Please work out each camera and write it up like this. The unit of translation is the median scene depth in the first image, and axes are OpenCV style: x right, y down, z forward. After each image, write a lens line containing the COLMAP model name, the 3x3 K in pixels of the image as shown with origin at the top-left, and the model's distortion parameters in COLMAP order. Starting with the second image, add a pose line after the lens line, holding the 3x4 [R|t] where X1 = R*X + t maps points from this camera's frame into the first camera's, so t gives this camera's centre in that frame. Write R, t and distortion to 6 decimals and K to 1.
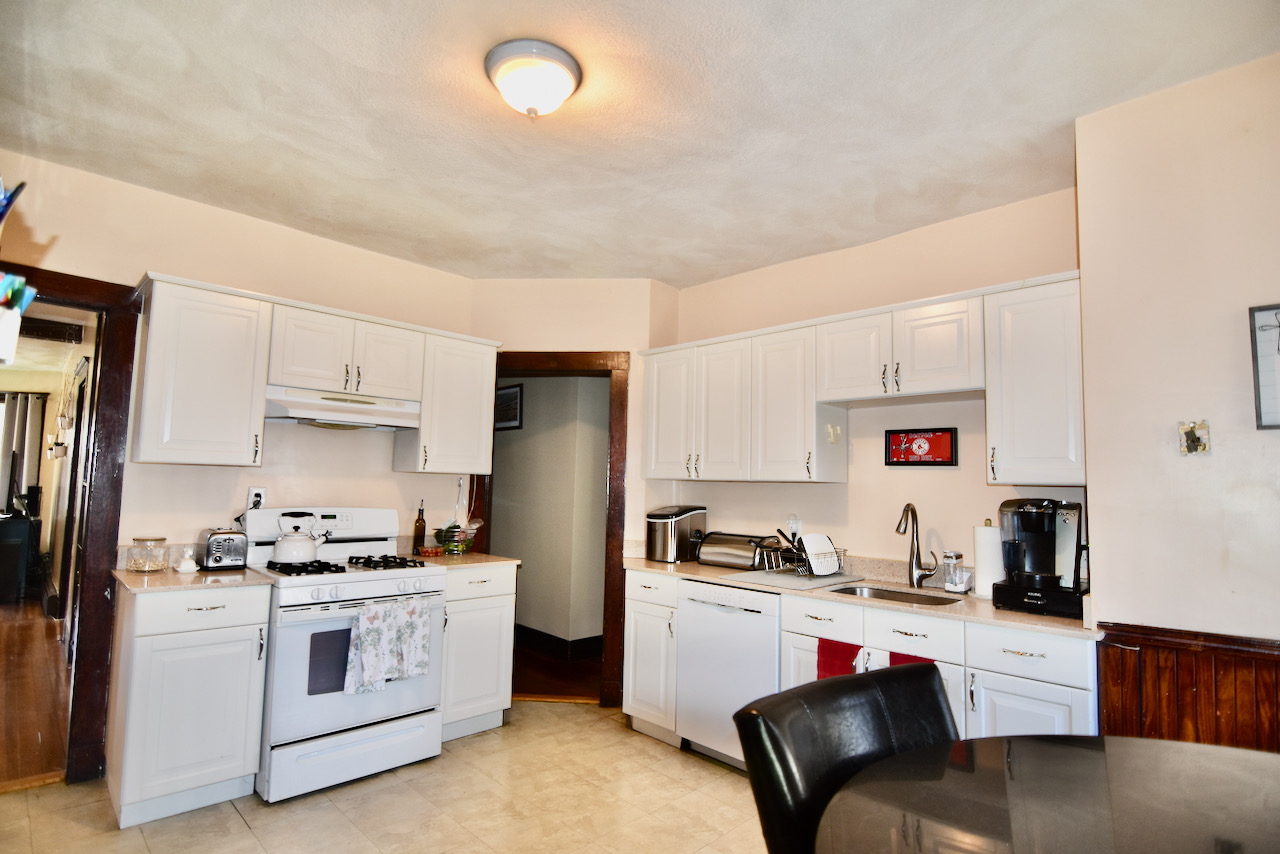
lens RADIAL K [[635.0, 0, 636.6], [0, 635.0, 435.6], [0, 0, 1]] dist [-0.005692, -0.010210]
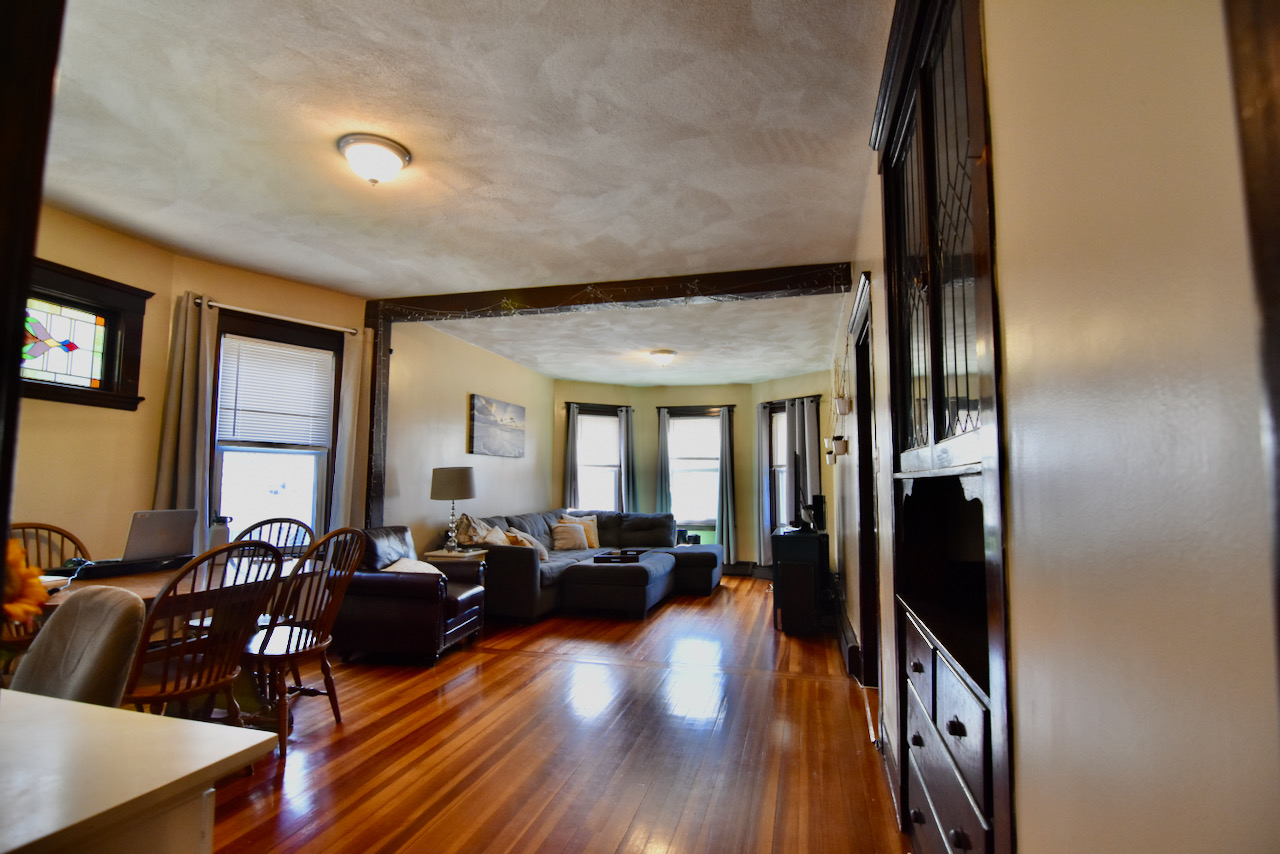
lens RADIAL K [[635.0, 0, 636.6], [0, 635.0, 435.6], [0, 0, 1]] dist [-0.005692, -0.010210]
pose [[0.506029, -0.096647, -0.857085, -0.787062], [0.078836, 0.994725, -0.065623, 0.088396], [0.858906, -0.034362, 0.510979, 0.809099]]
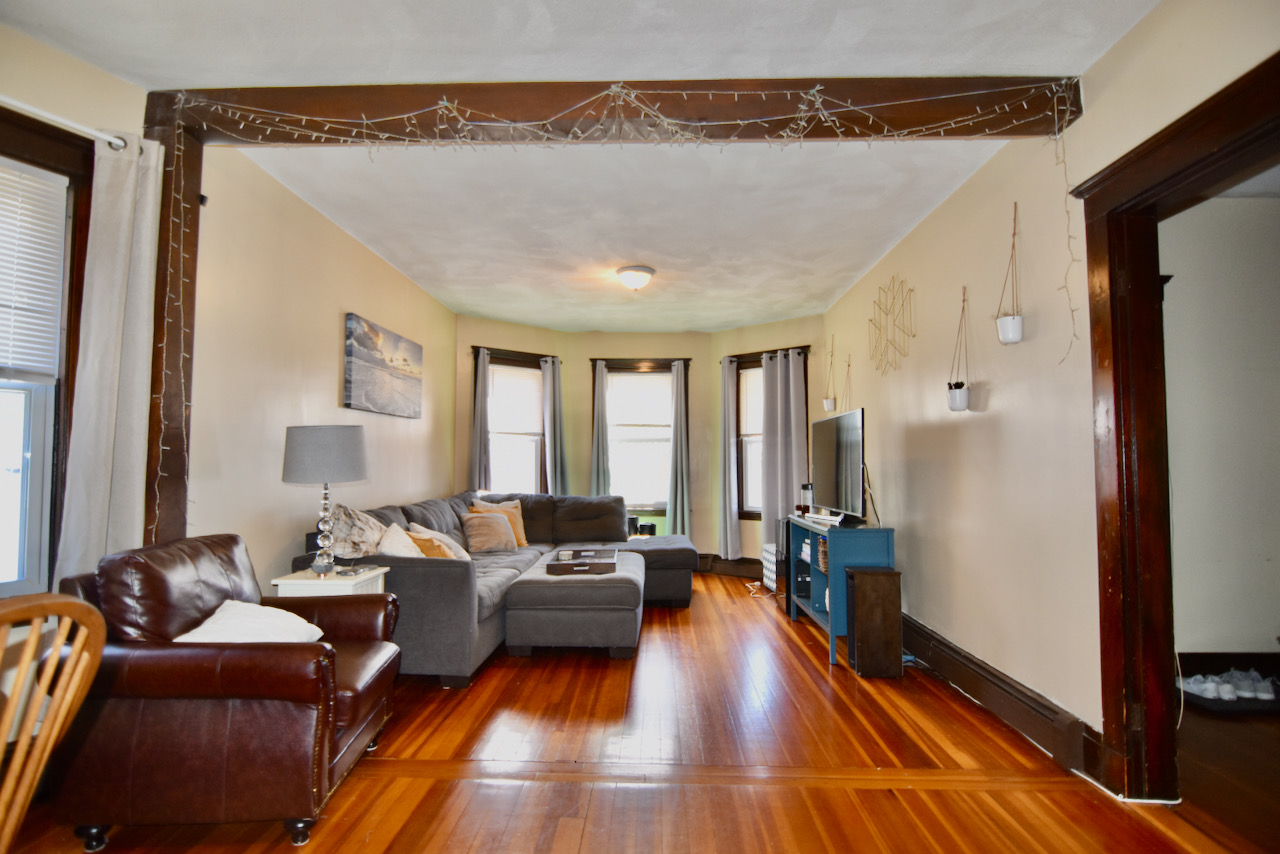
lens RADIAL K [[635.0, 0, 636.6], [0, 635.0, 435.6], [0, 0, 1]] dist [-0.005692, -0.010210]
pose [[0.687029, -0.060683, -0.724092, -1.525298], [0.075796, 0.997055, -0.011643, 0.085088], [0.722666, -0.046884, 0.689605, 0.937416]]
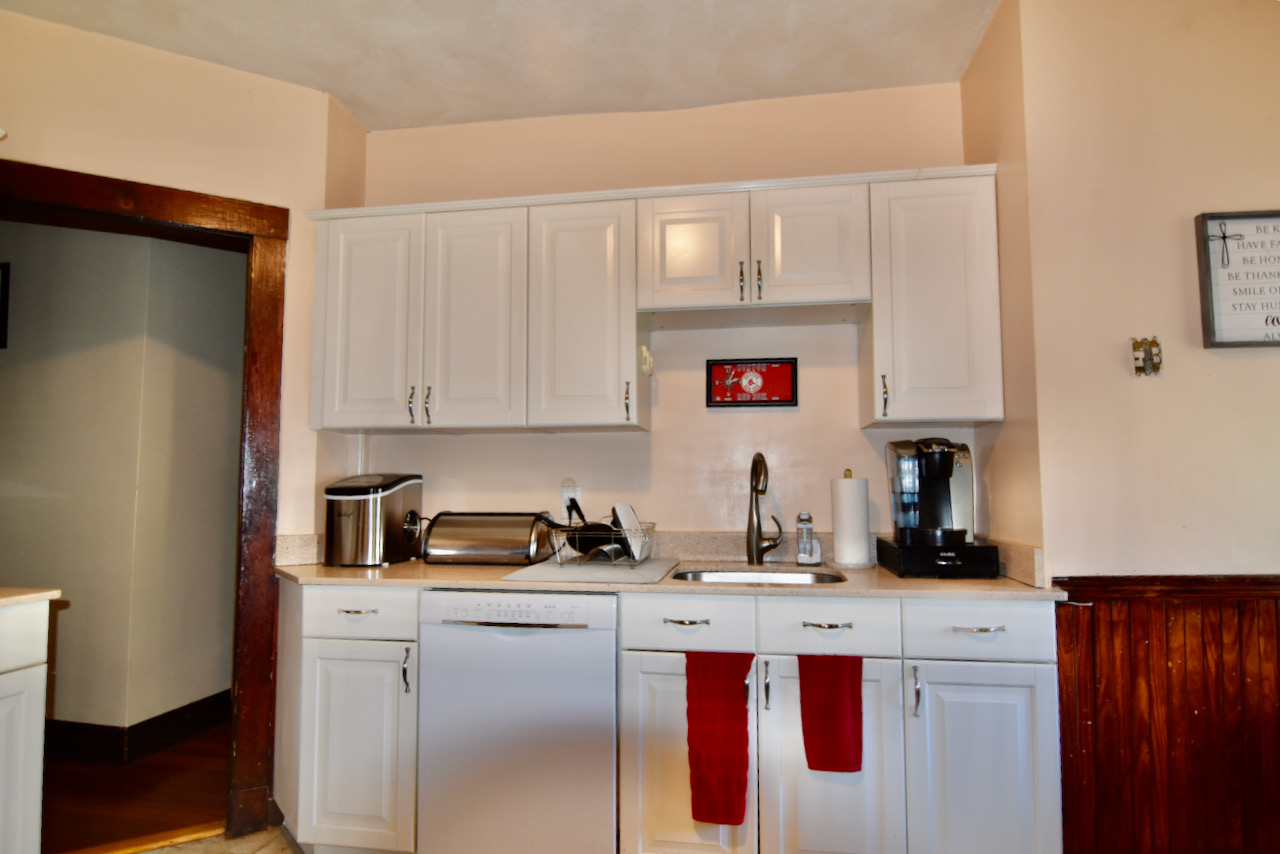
lens RADIAL K [[697.8, 0, 638.8], [0, 697.8, 437.3], [0, 0, 1]] dist [-0.000662, -0.014471]
pose [[0.809241, 0.011685, 0.587361, -0.161099], [-0.025321, 0.999567, 0.015001, 0.075655], [-0.586931, -0.027012, 0.809186, 0.395241]]
